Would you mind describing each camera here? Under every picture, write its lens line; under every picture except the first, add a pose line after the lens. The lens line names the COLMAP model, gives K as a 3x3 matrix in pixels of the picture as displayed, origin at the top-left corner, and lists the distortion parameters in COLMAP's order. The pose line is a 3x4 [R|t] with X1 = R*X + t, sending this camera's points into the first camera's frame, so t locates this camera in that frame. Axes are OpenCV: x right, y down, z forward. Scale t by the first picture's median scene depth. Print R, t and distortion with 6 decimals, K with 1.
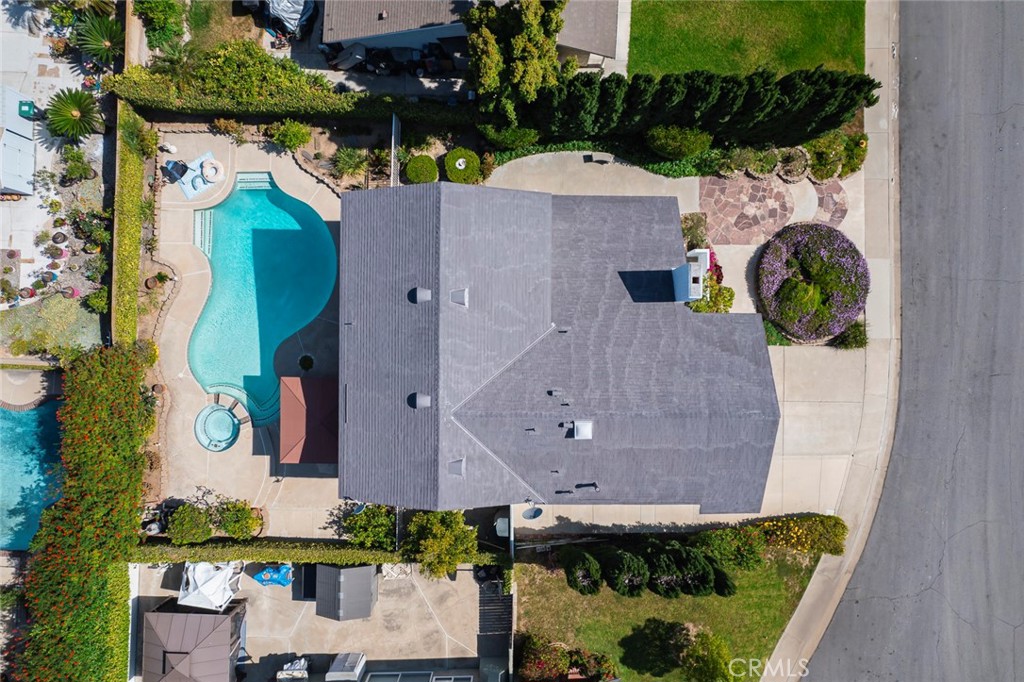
lens RADIAL K [[651.2, 0, 511.6], [0, 651.2, 346.8], [0, 0, 1]] dist [-0.061092, 0.055799]
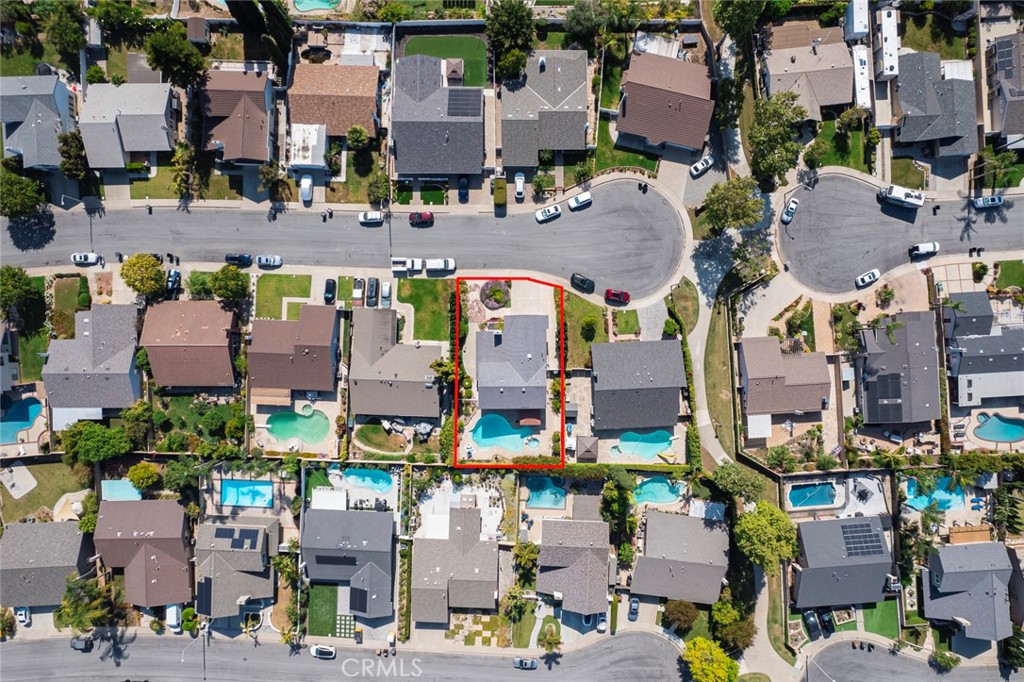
lens RADIAL K [[651.2, 0, 511.6], [0, 651.2, 346.8], [0, 0, 1]] dist [-0.061092, 0.055799]
pose [[-0.015014, -0.999887, 0.000350, 0.141830], [0.999886, -0.015013, 0.001371, -0.006848], [-0.001365, 0.000370, 0.999999, -3.002019]]
